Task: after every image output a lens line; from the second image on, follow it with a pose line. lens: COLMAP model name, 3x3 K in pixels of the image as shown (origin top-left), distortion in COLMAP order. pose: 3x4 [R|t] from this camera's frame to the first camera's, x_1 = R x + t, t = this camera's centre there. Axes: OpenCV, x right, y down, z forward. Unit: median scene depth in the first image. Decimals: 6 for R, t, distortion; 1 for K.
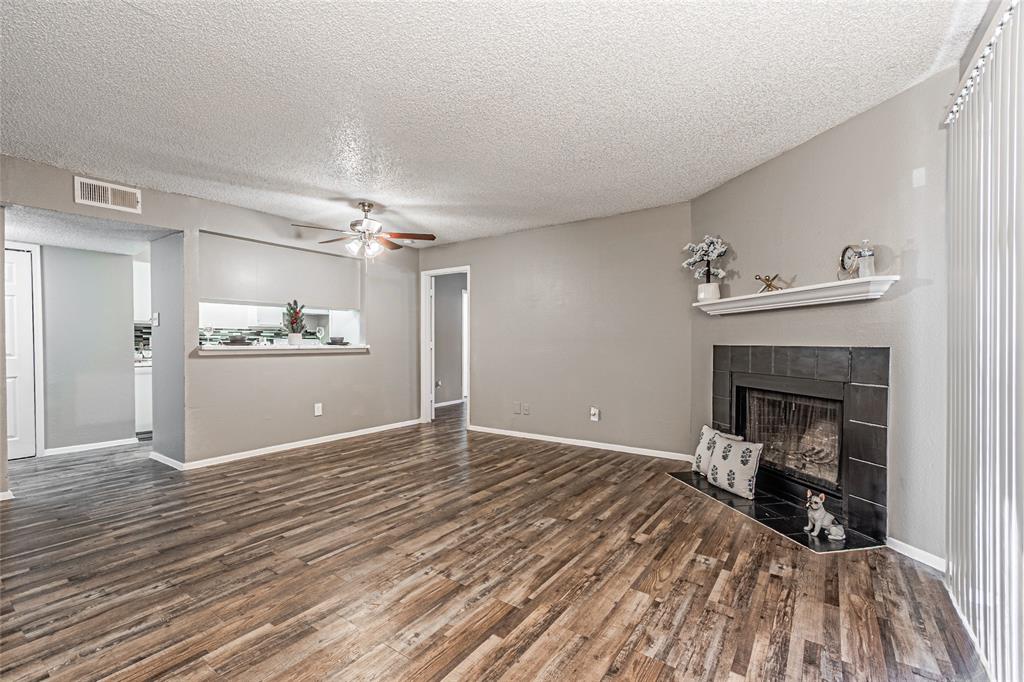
lens RADIAL K [[443.7, 0, 510.6], [0, 443.7, 346.9], [0, 0, 1]] dist [-0.000071, 0.000068]
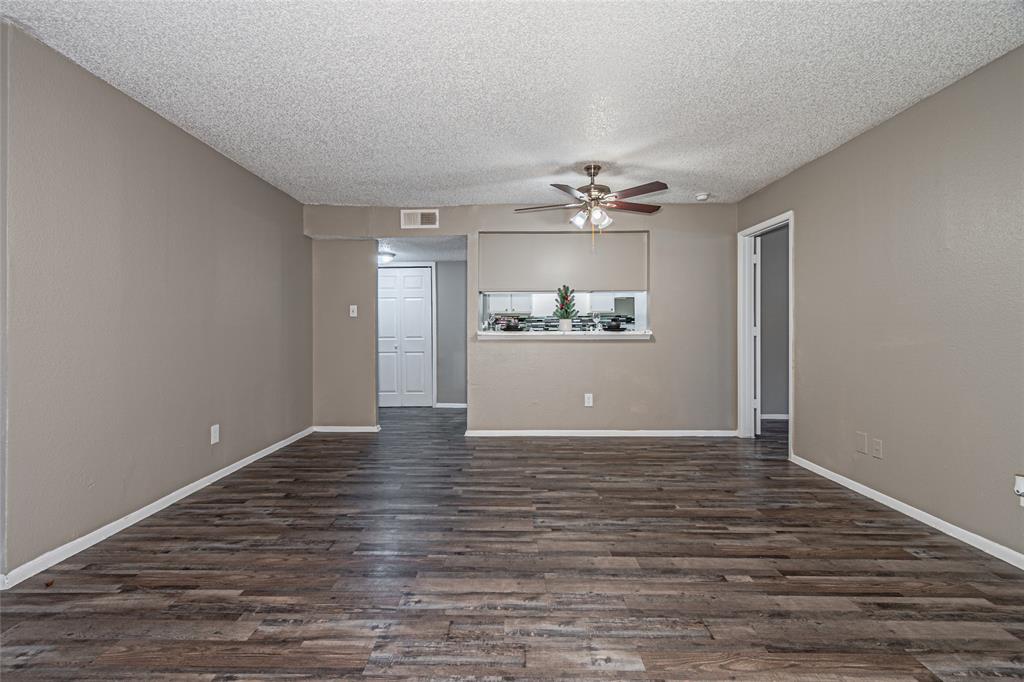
lens RADIAL K [[449.1, 0, 508.6], [0, 449.1, 330.8], [0, 0, 1]] dist [0.002811, 0.000211]
pose [[0.563929, 0.002750, -0.825818, 0.357723], [-0.005950, 0.999982, -0.000734, -0.004790], [0.825802, 0.005328, 0.563936, 0.454536]]
